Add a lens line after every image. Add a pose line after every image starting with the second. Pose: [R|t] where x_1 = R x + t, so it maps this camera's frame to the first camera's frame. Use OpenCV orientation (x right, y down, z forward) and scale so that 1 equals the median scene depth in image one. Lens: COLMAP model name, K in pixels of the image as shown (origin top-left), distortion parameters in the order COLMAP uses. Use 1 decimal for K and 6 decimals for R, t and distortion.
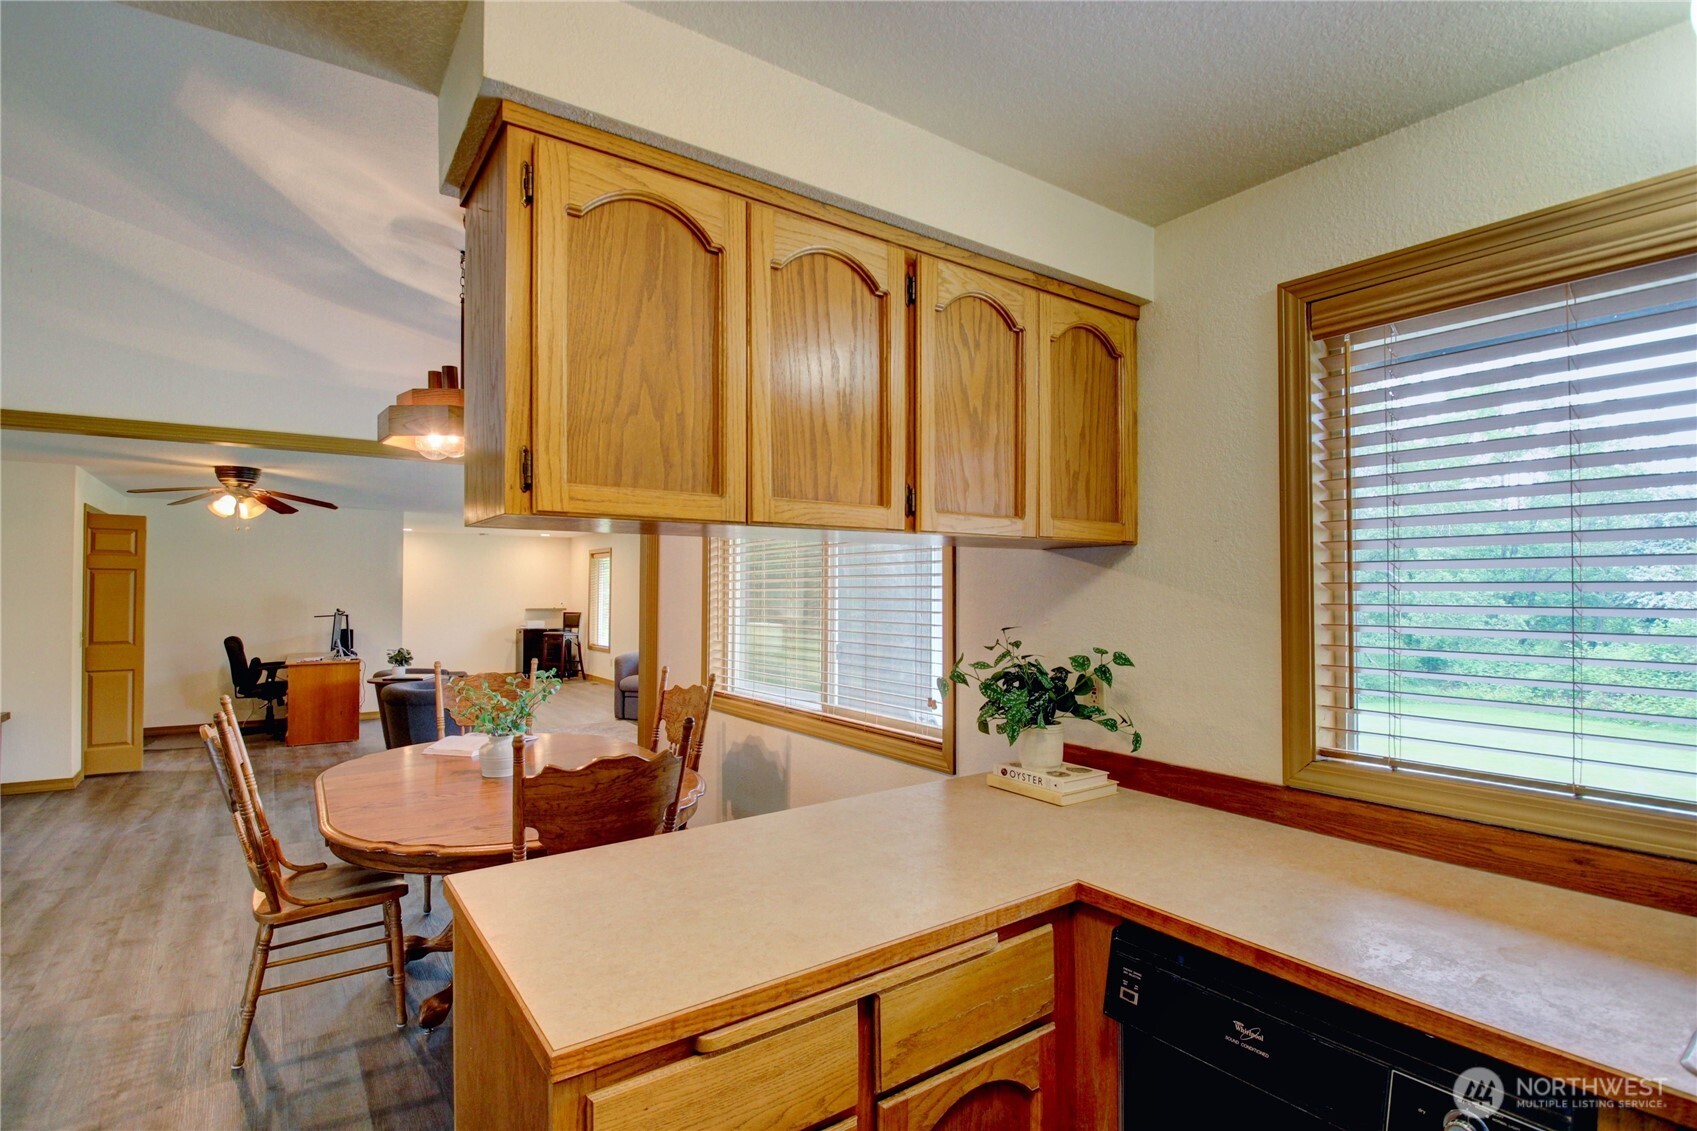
lens RADIAL K [[799.1, 0, 815.9], [0, 799.1, 575.5], [0, 0, 1]] dist [-0.004482, -0.013553]
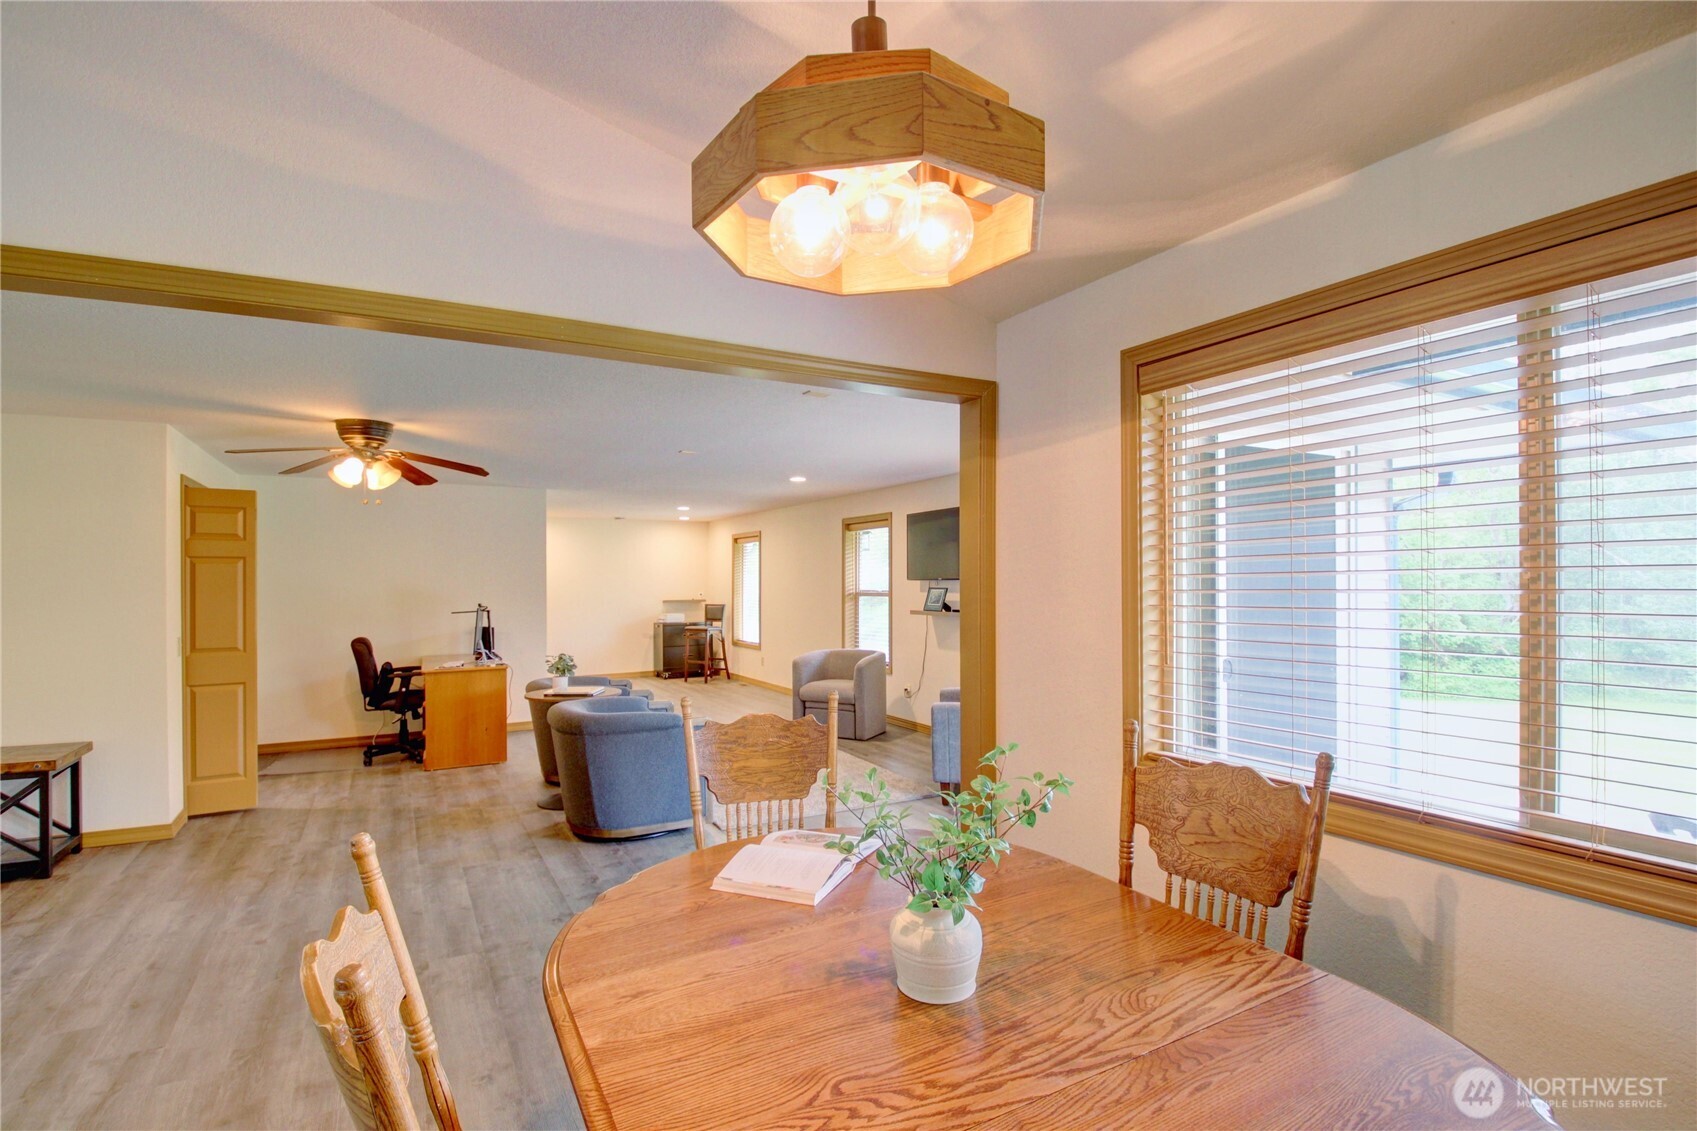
lens RADIAL K [[799.1, 0, 831.1], [0, 799.1, 577.9], [0, 0, 1]] dist [-0.004482, -0.013553]
pose [[0.995351, -0.006100, -0.096118, -0.195602], [0.007826, 0.999815, 0.017588, 0.003686], [0.095993, -0.018259, 0.995214, 0.260733]]
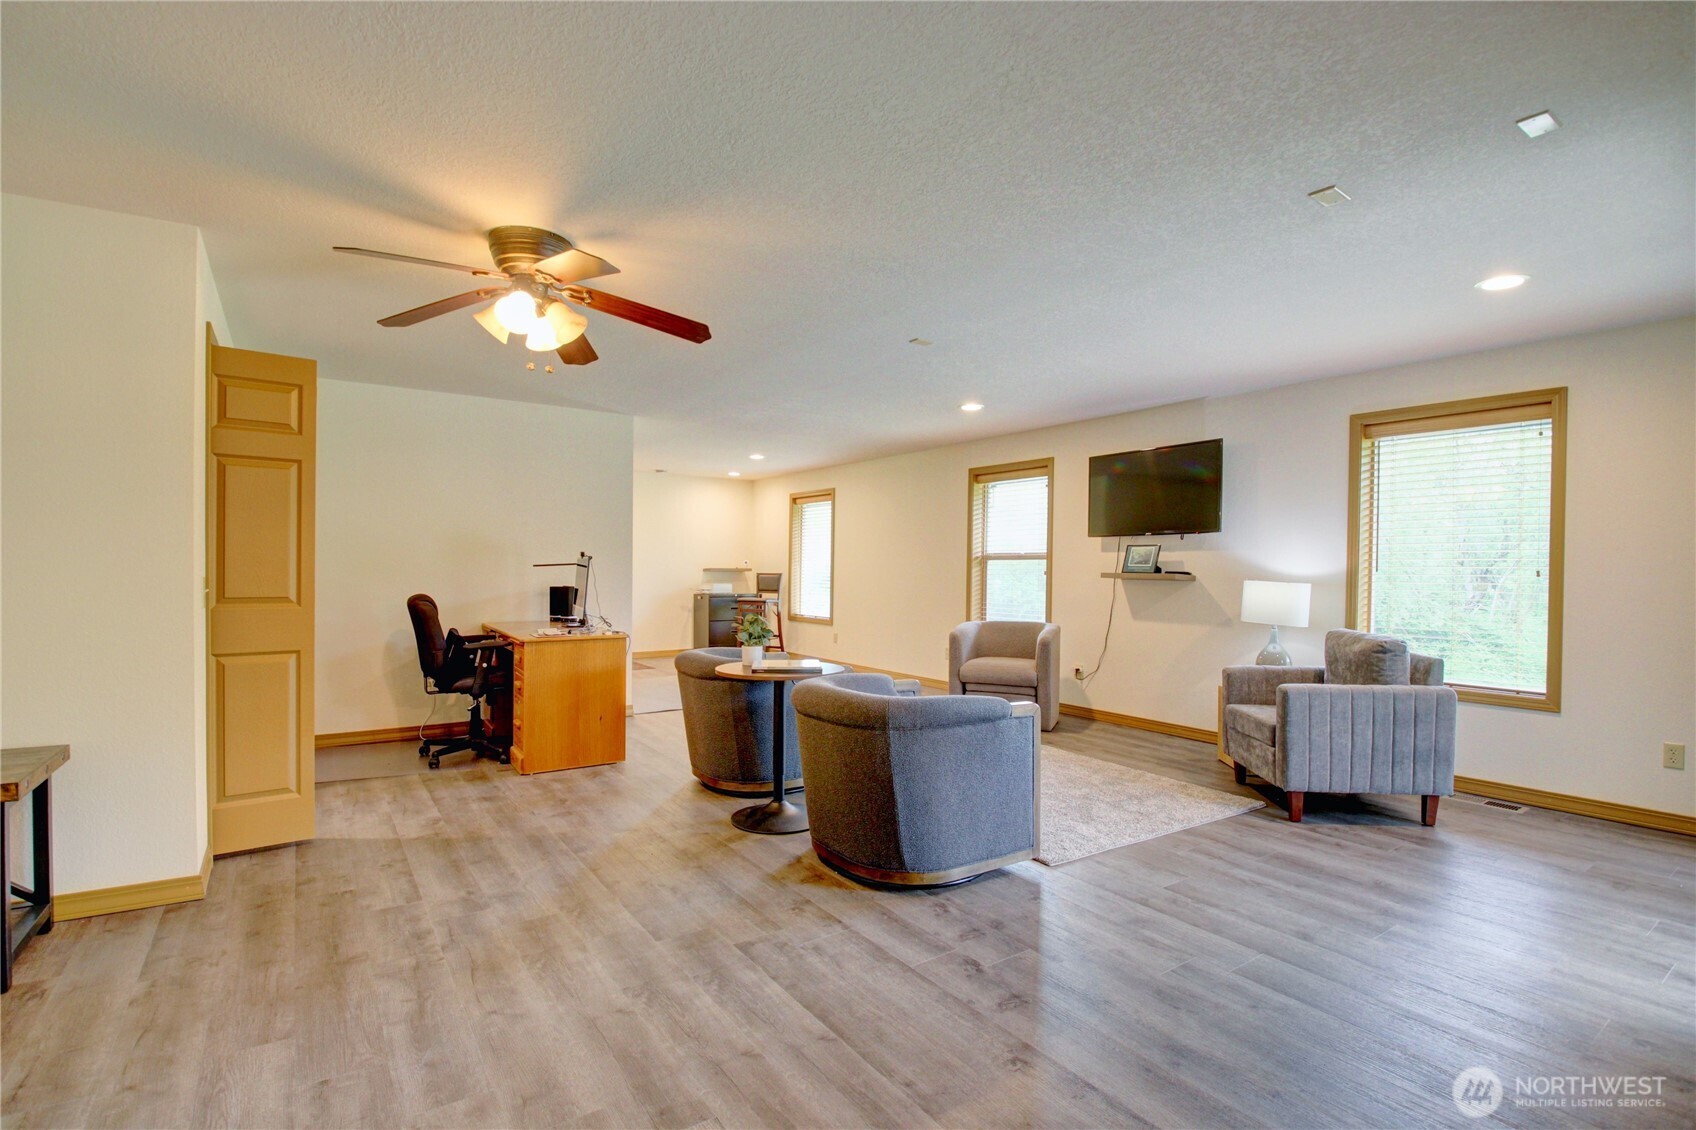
lens RADIAL K [[798.6, 0, 850.6], [0, 798.6, 573.7], [0, 0, 1]] dist [-0.004482, -0.013553]
pose [[0.999941, 0.010350, -0.003180, -0.497187], [-0.010245, 0.999459, 0.031239, 0.047589], [0.003502, -0.031205, 0.999507, 0.475948]]
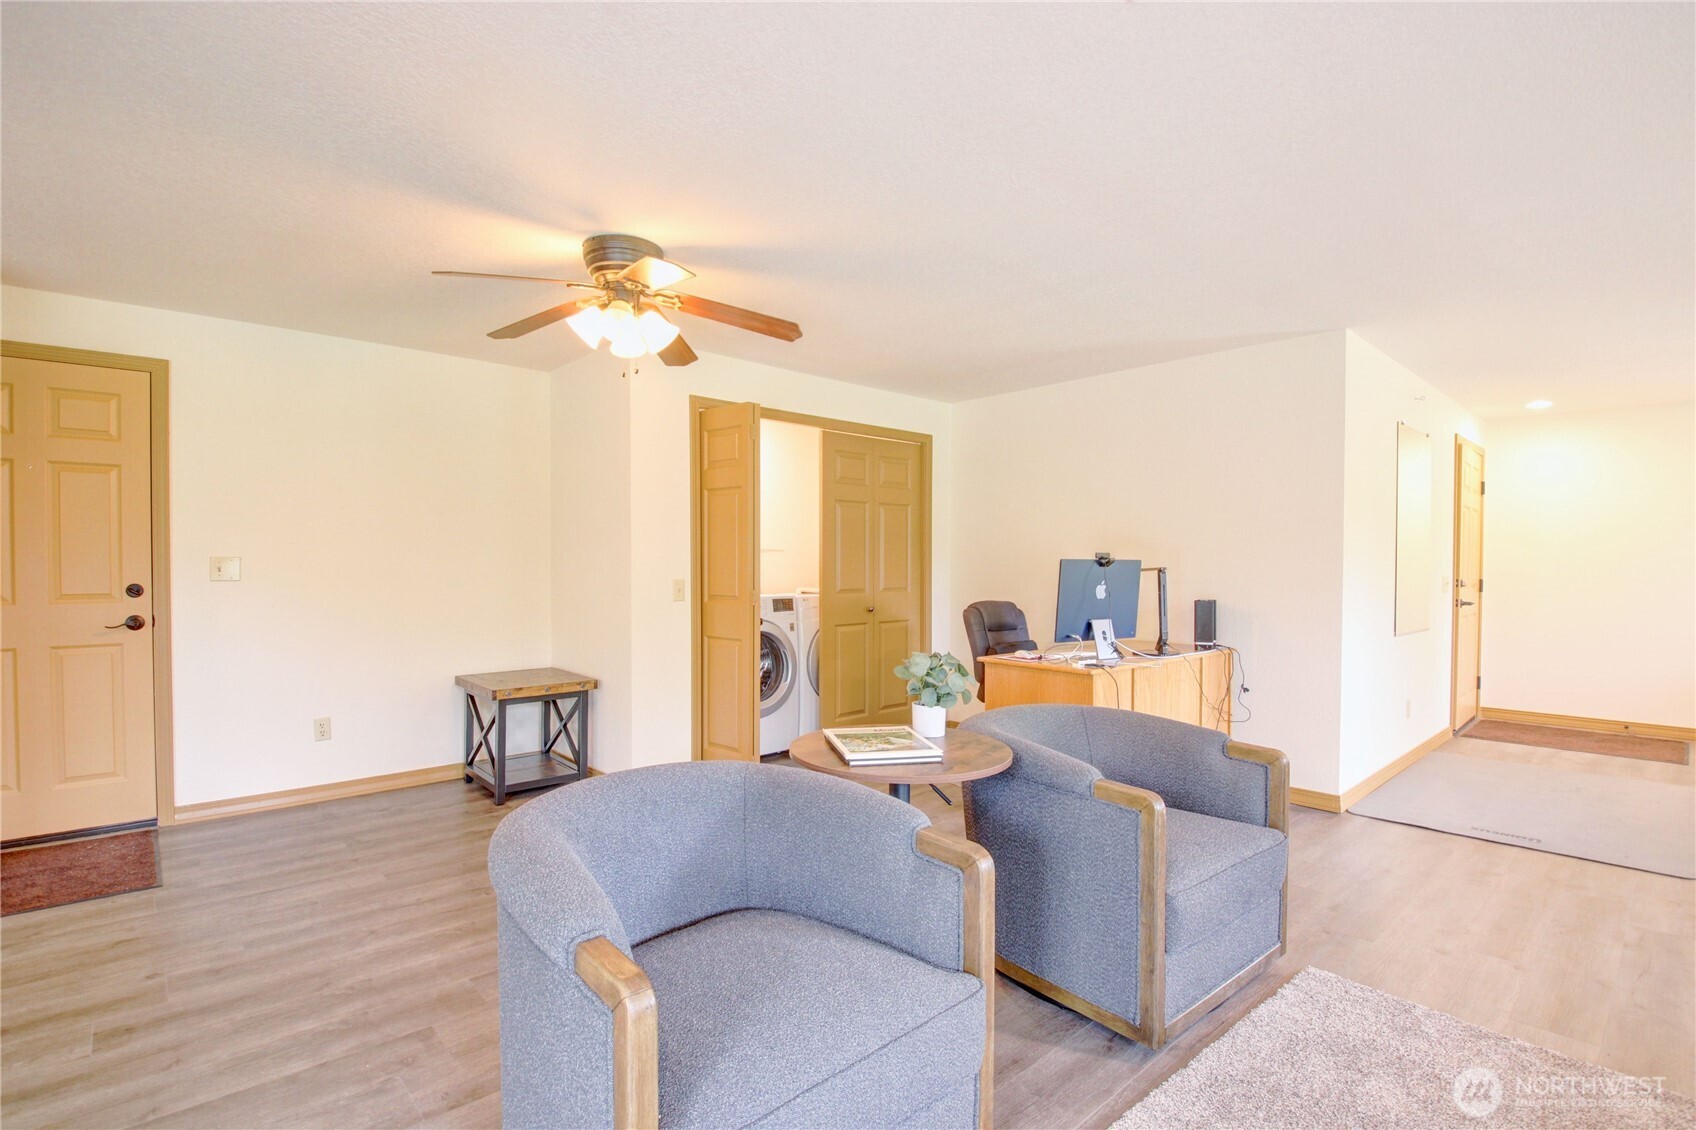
lens RADIAL K [[798.6, 0, 834.0], [0, 798.6, 567.6], [0, 0, 1]] dist [-0.004482, -0.013553]
pose [[0.115762, 0.009886, -0.993228, -0.209796], [0.018359, 0.999758, 0.012091, 0.052915], [0.993107, -0.019635, 0.115553, 0.997929]]
